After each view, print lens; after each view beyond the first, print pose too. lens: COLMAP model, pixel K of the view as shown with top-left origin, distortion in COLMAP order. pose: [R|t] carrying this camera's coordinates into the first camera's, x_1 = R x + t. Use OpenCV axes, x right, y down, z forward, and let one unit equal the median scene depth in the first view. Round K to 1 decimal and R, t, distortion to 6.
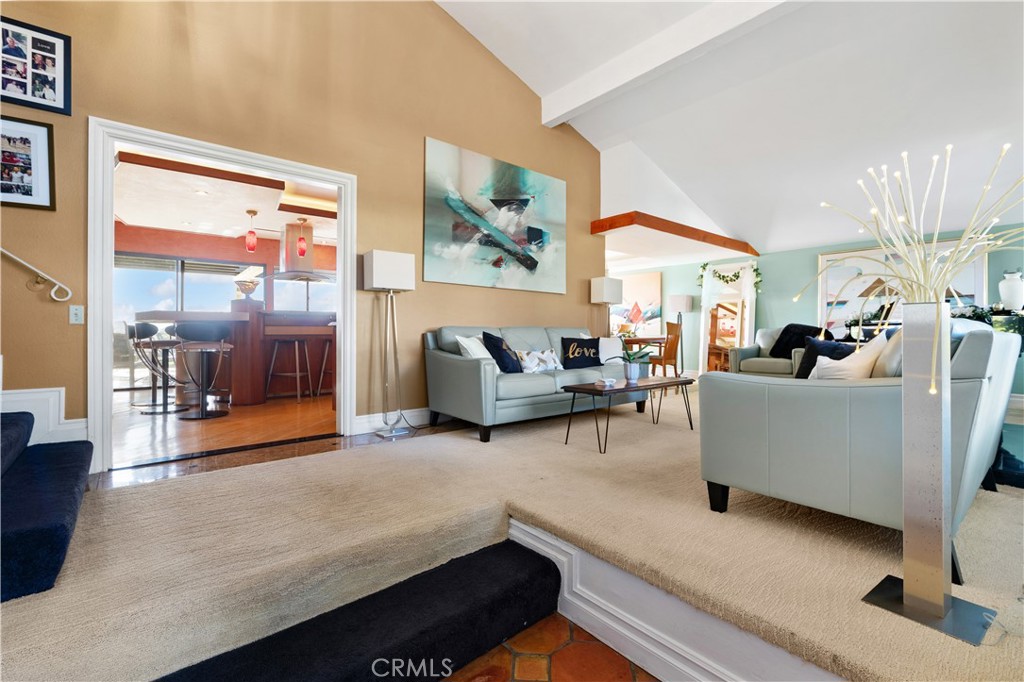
lens RADIAL K [[445.9, 0, 510.0], [0, 445.9, 329.8], [0, 0, 1]] dist [0.000569, -0.000087]
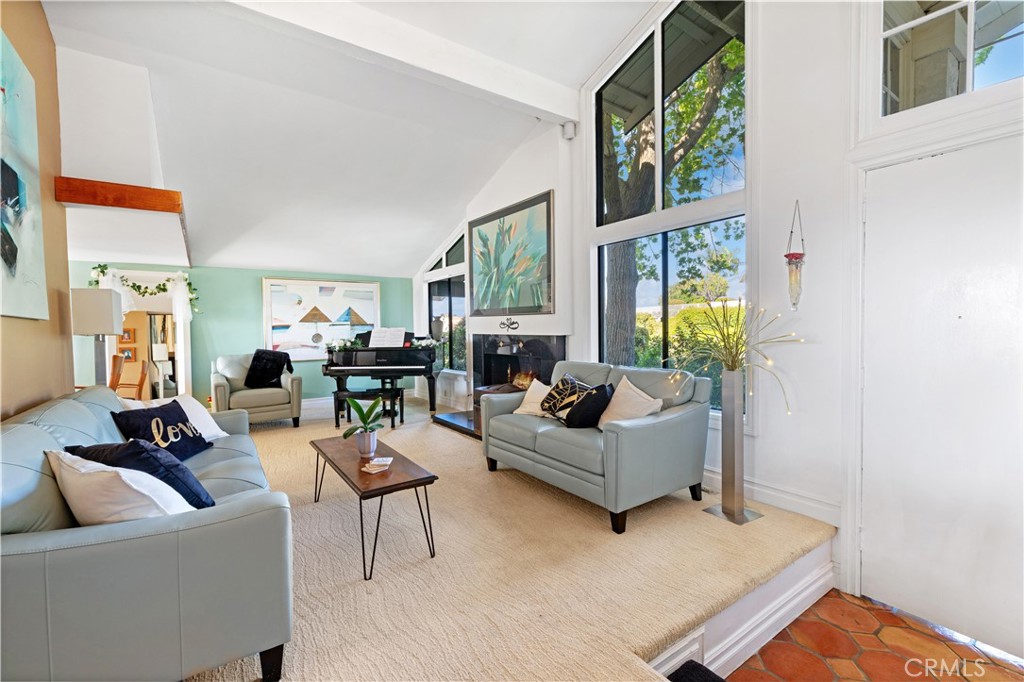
lens RADIAL K [[445.9, 0, 510.0], [0, 445.9, 329.8], [0, 0, 1]] dist [0.000569, -0.000087]
pose [[0.089614, -0.009256, 0.995934, -0.210542], [0.013686, 0.999874, 0.008061, -0.045295], [-0.995883, 0.012908, 0.089729, 0.315460]]
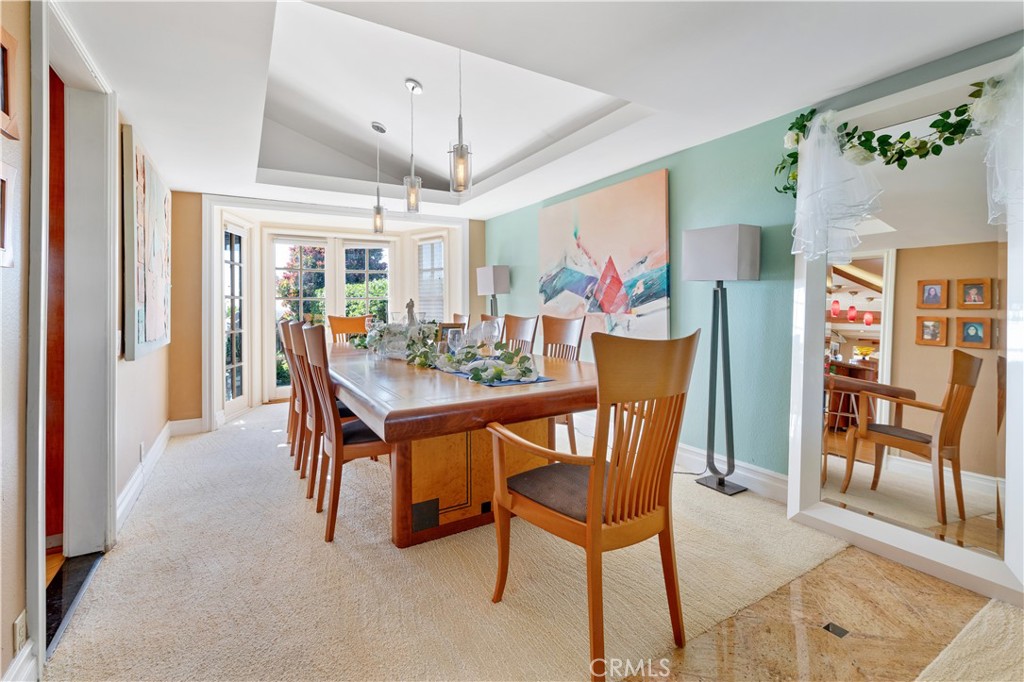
lens RADIAL K [[452.3, 0, 508.2], [0, 452.3, 299.1], [0, 0, 1]] dist [-0.001599, -0.000417]
pose [[0.986983, -0.009169, -0.160564, 0.305094], [0.007491, 0.999911, -0.011053, -0.026667], [0.160651, 0.009706, 0.986963, 0.708444]]
